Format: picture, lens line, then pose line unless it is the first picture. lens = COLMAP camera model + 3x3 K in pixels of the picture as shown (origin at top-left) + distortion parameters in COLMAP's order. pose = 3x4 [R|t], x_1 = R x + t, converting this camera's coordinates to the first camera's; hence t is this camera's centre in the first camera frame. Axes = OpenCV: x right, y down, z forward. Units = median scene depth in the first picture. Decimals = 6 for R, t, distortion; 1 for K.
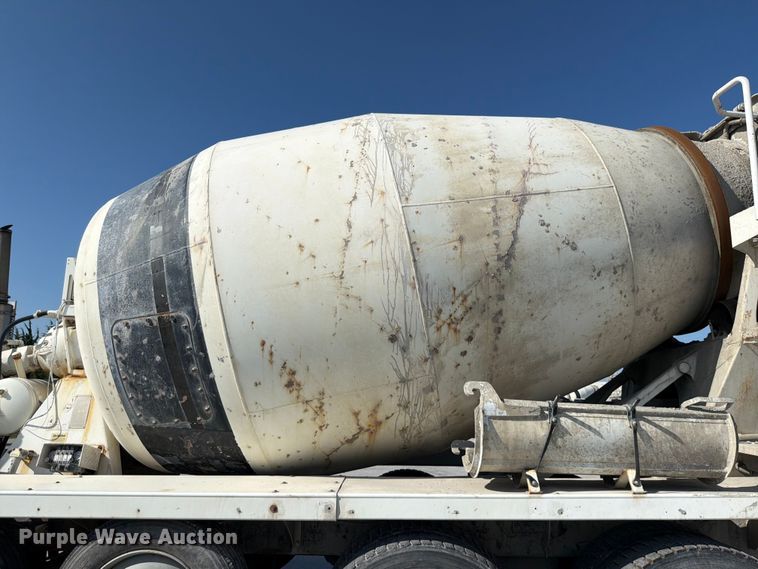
lens RADIAL K [[529.8, 0, 381.8], [0, 529.8, 281.5], [0, 0, 1]] dist [0.111075, -0.156238]
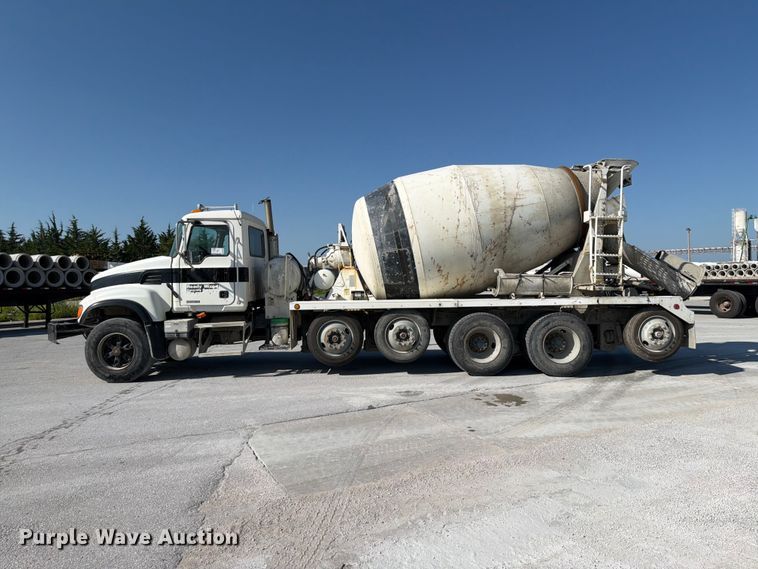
lens RADIAL K [[529.8, 0, 381.8], [0, 529.8, 281.5], [0, 0, 1]] dist [0.111075, -0.156238]
pose [[0.999339, -0.016722, 0.032292, -0.606182], [0.009476, 0.977074, 0.212689, -0.414046], [-0.035108, -0.212242, 0.976586, -2.069336]]
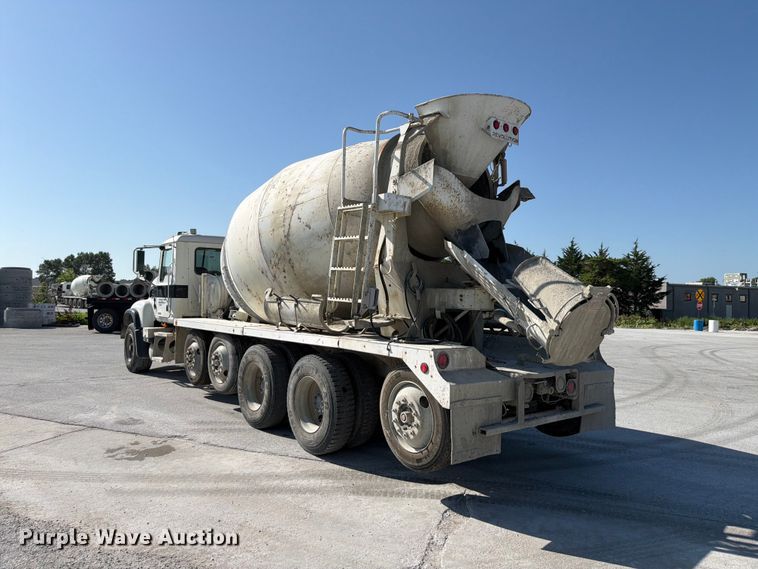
lens RADIAL K [[529.8, 0, 381.8], [0, 529.8, 281.5], [0, 0, 1]] dist [0.111075, -0.156238]
pose [[0.643909, -0.013805, -0.764978, 2.267274], [0.141753, 0.984680, 0.101549, -0.026068], [0.751856, -0.173826, 0.636001, -0.192939]]
